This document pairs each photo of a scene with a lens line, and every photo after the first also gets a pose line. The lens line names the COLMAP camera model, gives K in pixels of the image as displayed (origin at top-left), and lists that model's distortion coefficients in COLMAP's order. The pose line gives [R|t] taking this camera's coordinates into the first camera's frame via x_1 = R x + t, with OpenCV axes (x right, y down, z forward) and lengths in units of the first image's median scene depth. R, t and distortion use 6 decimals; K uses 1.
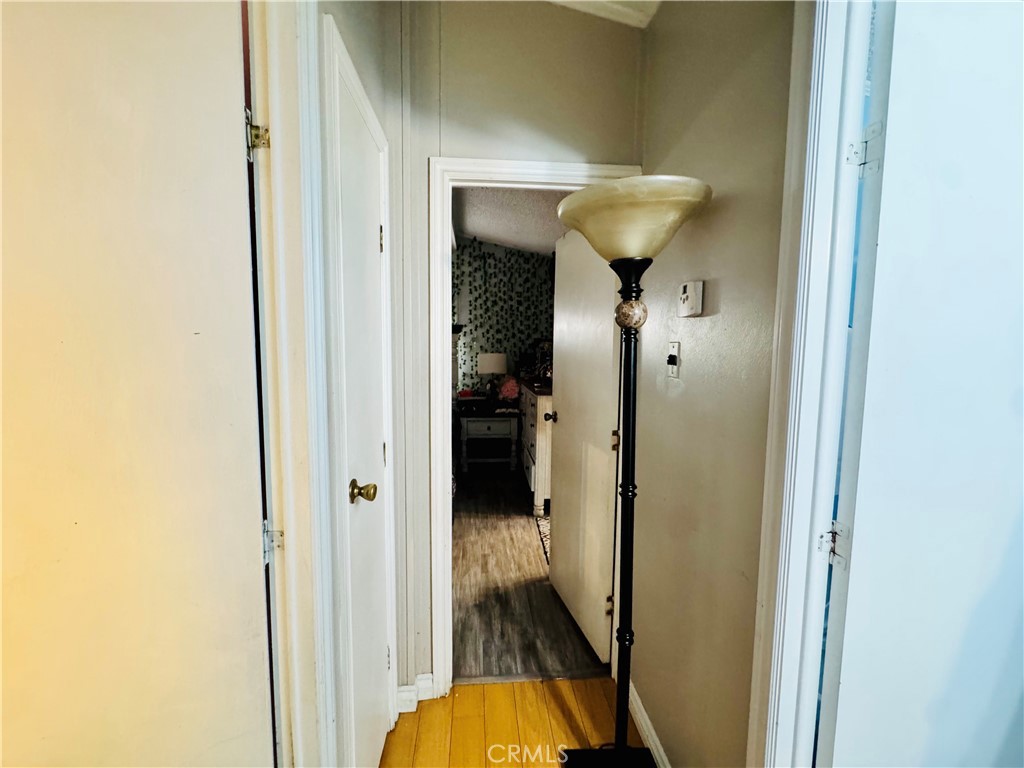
lens RADIAL K [[408.0, 0, 511.0], [0, 408.0, 381.5], [0, 0, 1]] dist [-0.005428, 0.000857]
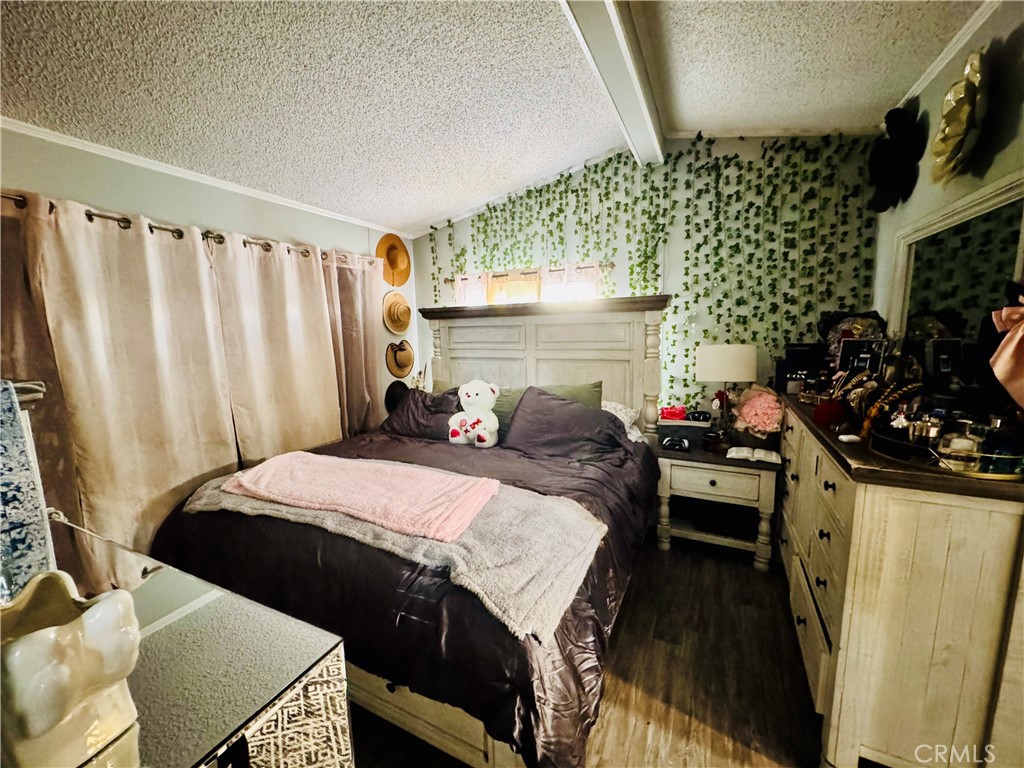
lens RADIAL K [[408.0, 0, 511.9], [0, 408.0, 383.9], [0, 0, 1]] dist [-0.005428, 0.000857]
pose [[0.855111, 0.039610, -0.516930, -0.007220], [-0.008822, 0.998044, 0.061882, -0.045564], [0.518371, -0.048356, 0.853788, 0.377042]]
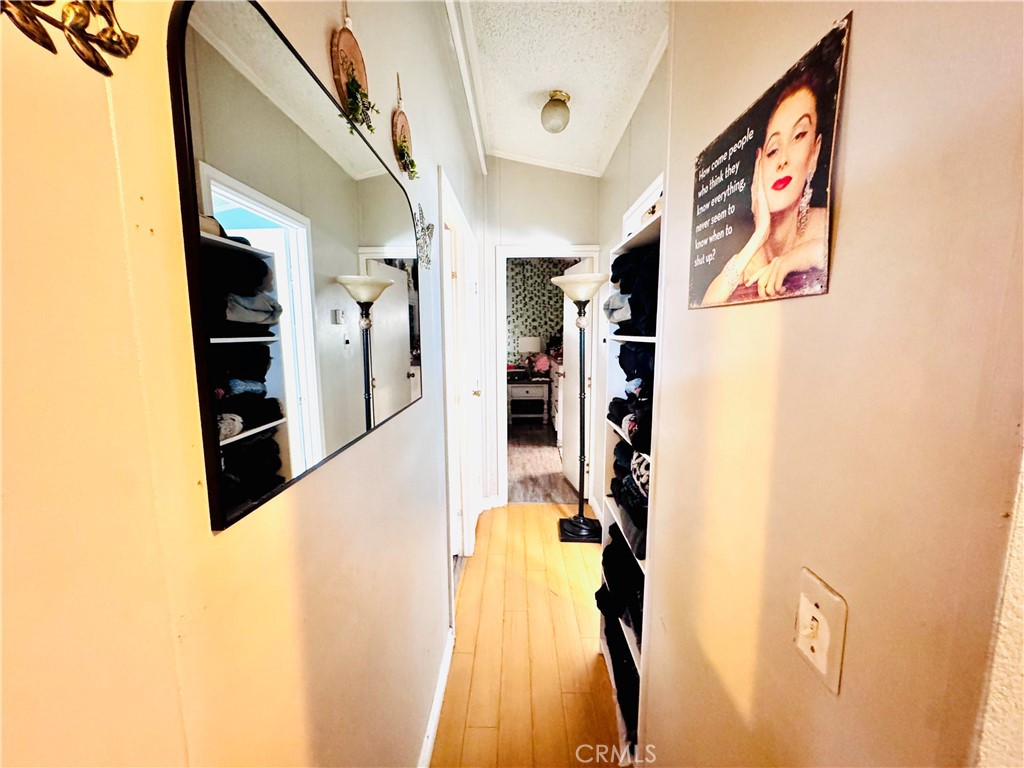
lens RADIAL K [[408.0, 0, 511.1], [0, 408.0, 382.9], [0, 0, 1]] dist [-0.005428, 0.000857]
pose [[0.995052, -0.003056, -0.099313, 0.026073], [0.007787, 0.998851, 0.047285, 0.017752], [0.099055, -0.047824, 0.993932, -0.338415]]
